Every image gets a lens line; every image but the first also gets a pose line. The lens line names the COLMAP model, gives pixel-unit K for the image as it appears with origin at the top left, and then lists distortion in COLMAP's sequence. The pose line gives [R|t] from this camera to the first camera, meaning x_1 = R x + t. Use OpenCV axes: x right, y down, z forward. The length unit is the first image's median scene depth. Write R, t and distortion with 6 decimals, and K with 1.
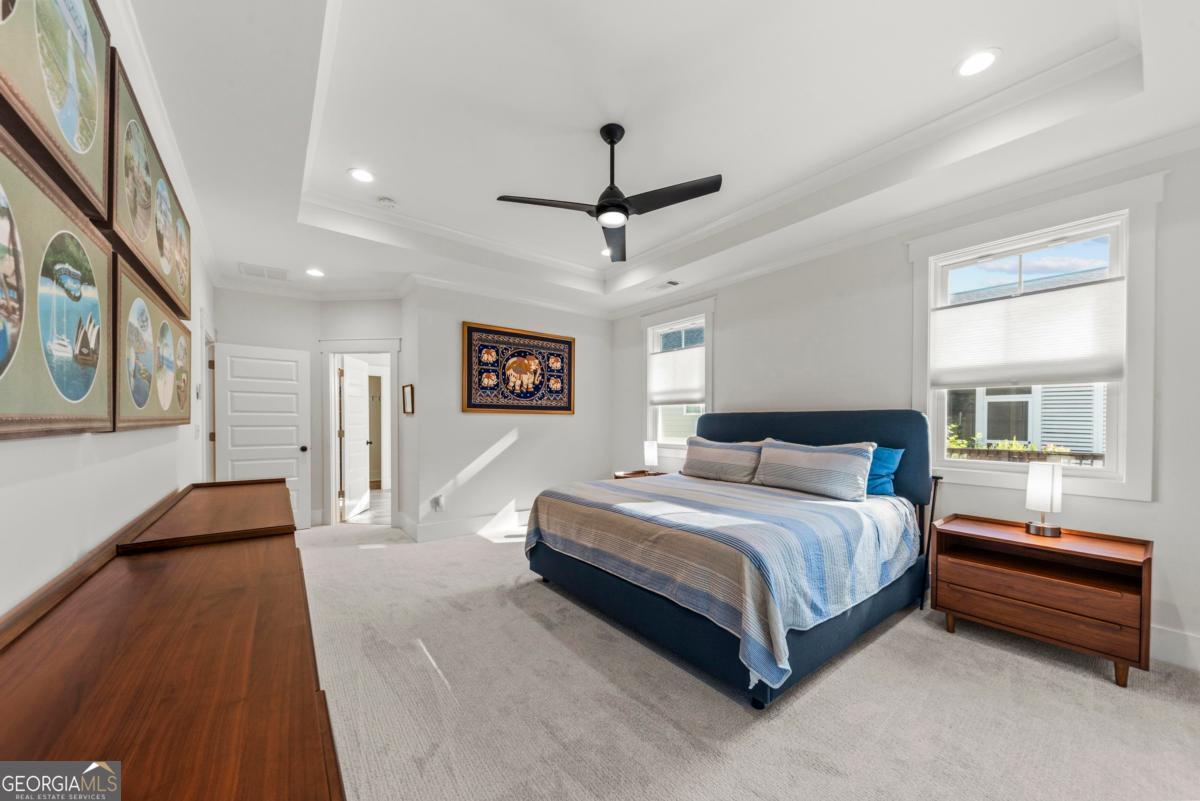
lens RADIAL K [[486.2, 0, 601.3], [0, 486.2, 417.7], [0, 0, 1]] dist [0.010504, -0.000063]
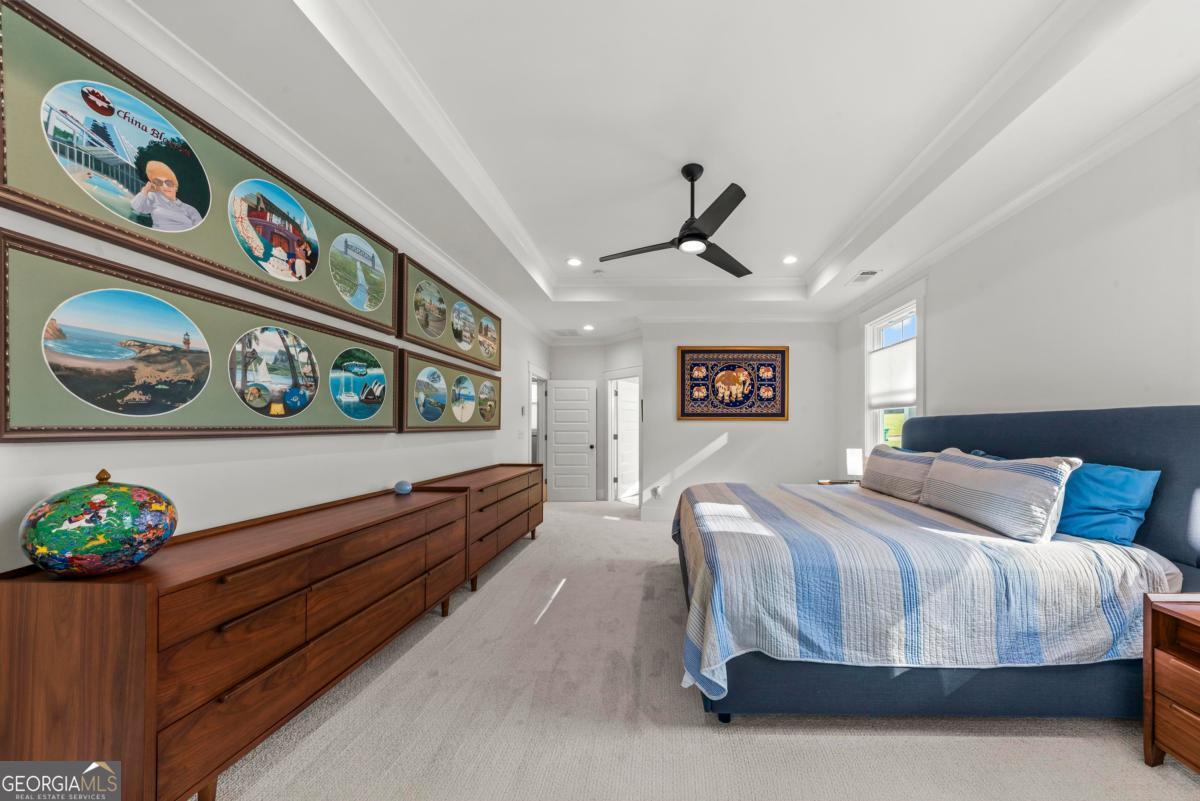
lens RADIAL K [[423.2, 0, 599.1], [0, 423.2, 419.5], [0, 0, 1]] dist [0.000438, -0.000099]
pose [[0.729094, -0.016841, -0.684207, 0.296243], [0.008332, 0.999842, -0.015732, 0.001732], [0.684363, 0.005770, 0.729118, 0.085071]]
